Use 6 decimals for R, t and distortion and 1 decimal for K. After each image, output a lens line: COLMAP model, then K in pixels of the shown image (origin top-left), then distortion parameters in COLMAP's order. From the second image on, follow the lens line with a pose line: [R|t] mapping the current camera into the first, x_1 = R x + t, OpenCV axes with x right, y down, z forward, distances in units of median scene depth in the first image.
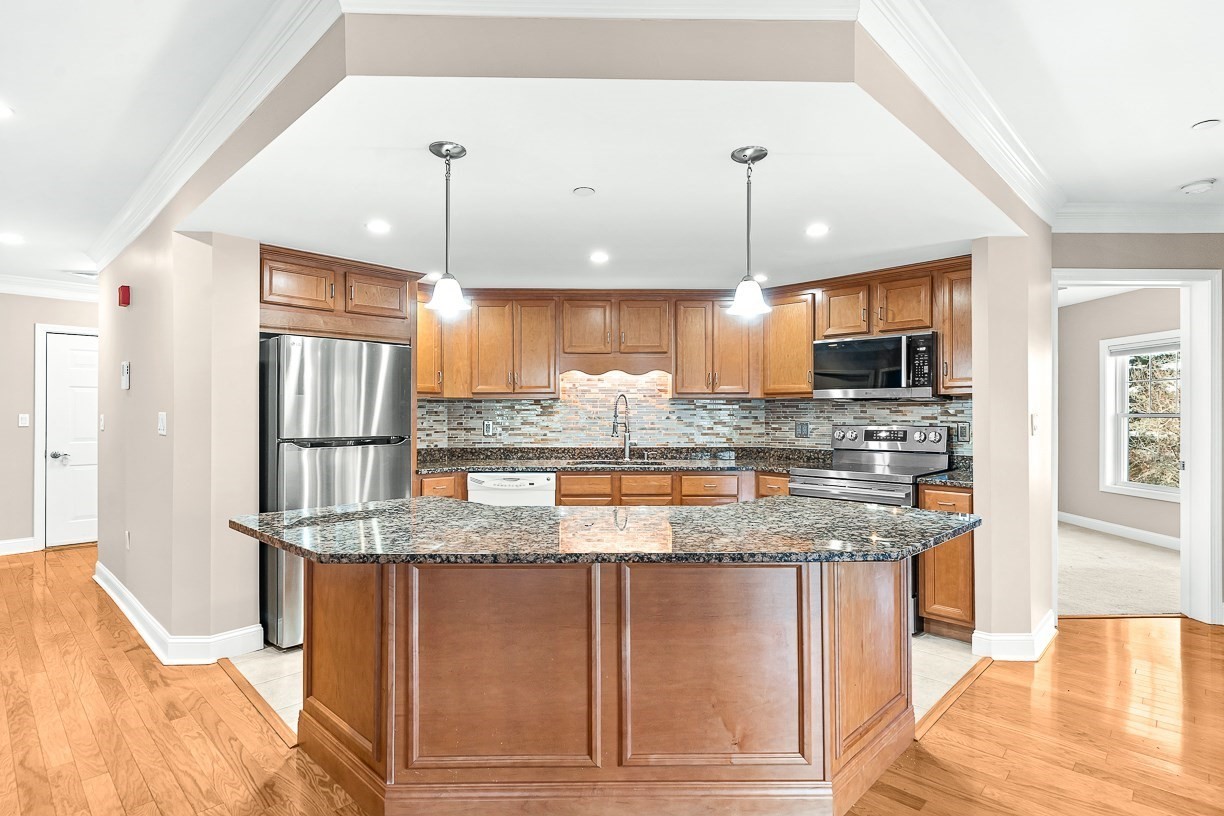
lens RADIAL K [[615.5, 0, 609.6], [0, 615.5, 412.4], [0, 0, 1]] dist [-0.002986, 0.000594]
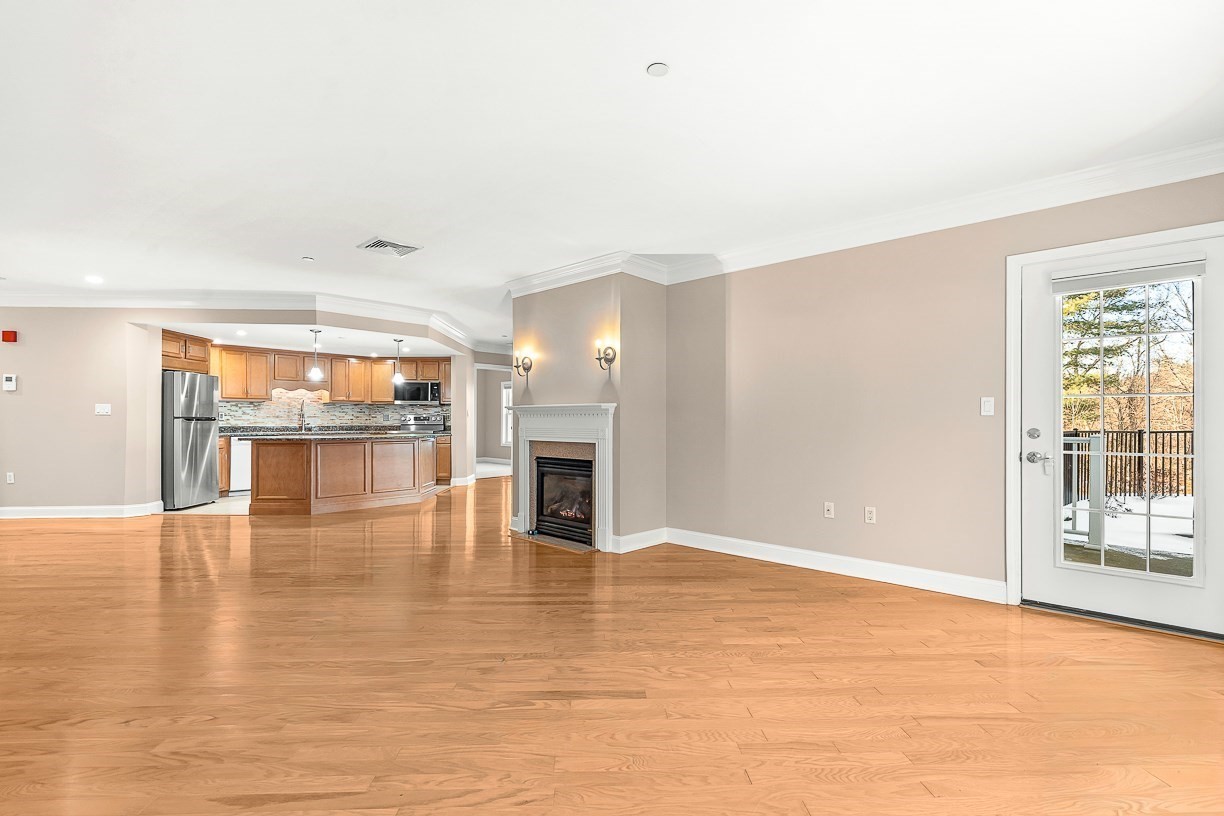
lens RADIAL K [[563.9, 0, 605.0], [0, 563.9, 415.9], [0, 0, 1]] dist [0.001604, 0.001115]
pose [[0.702397, 0.005866, 0.711761, -0.737819], [-0.002829, 0.999981, -0.005449, 0.037527], [-0.711780, 0.001814, 0.702400, -1.286813]]
